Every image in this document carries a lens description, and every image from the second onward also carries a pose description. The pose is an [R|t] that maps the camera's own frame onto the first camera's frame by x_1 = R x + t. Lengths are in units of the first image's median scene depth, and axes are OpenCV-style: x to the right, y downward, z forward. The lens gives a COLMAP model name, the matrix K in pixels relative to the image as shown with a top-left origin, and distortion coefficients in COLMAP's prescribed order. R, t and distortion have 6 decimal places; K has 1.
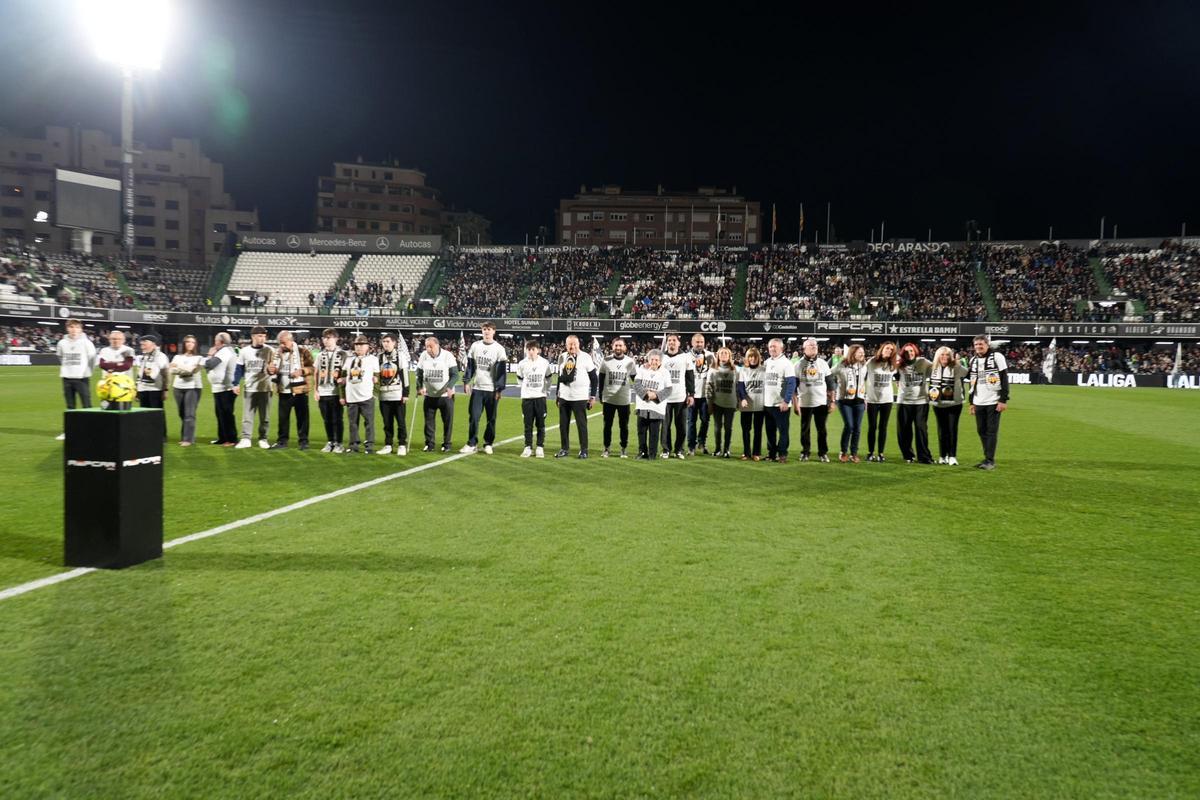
lens RADIAL K [[899.9, 0, 600.0], [0, 899.9, 400.0], [0, 0, 1]] dist [0.042556, -0.006815]
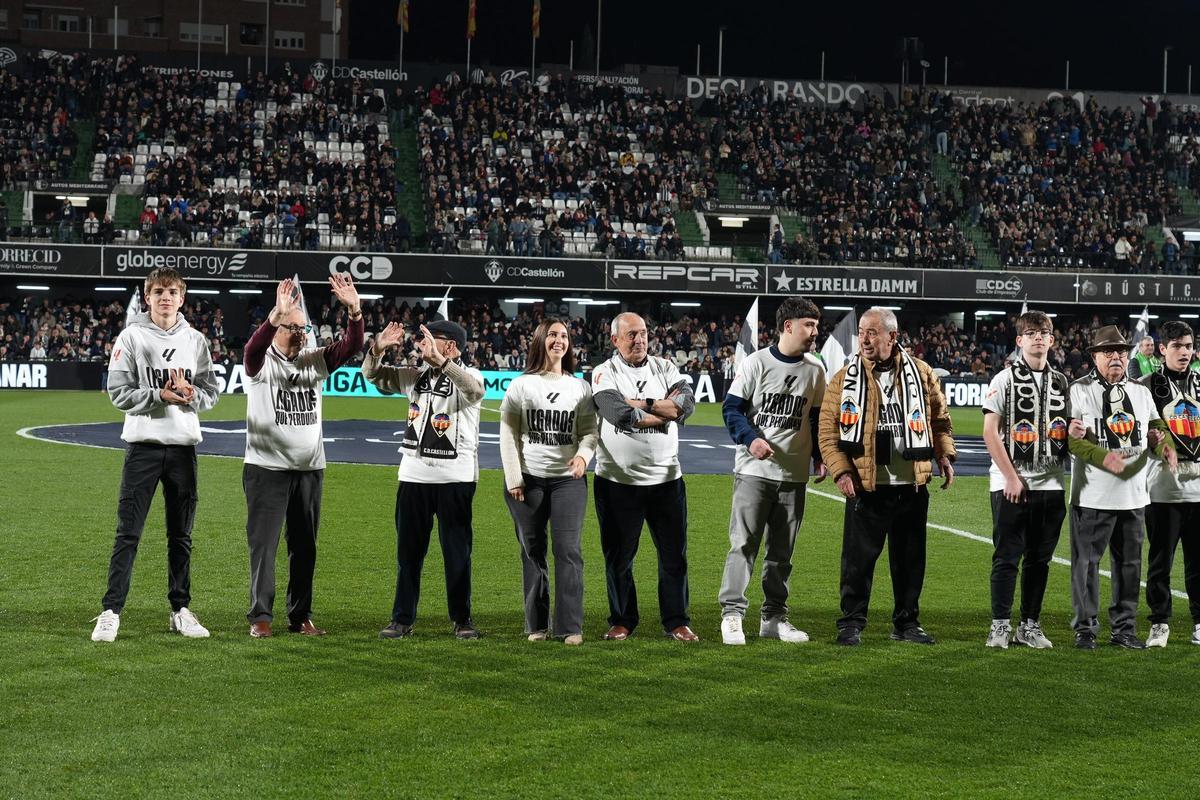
lens RADIAL K [[2256.2, 0, 600.0], [0, 2256.2, 400.0], [0, 0, 1]] dist [-0.017424, 0.271074]
pose [[0.937987, -0.004292, 0.346645, -0.117531], [0.011315, 0.999770, -0.018239, -0.004080], [-0.346487, 0.021030, 0.937819, 0.033314]]
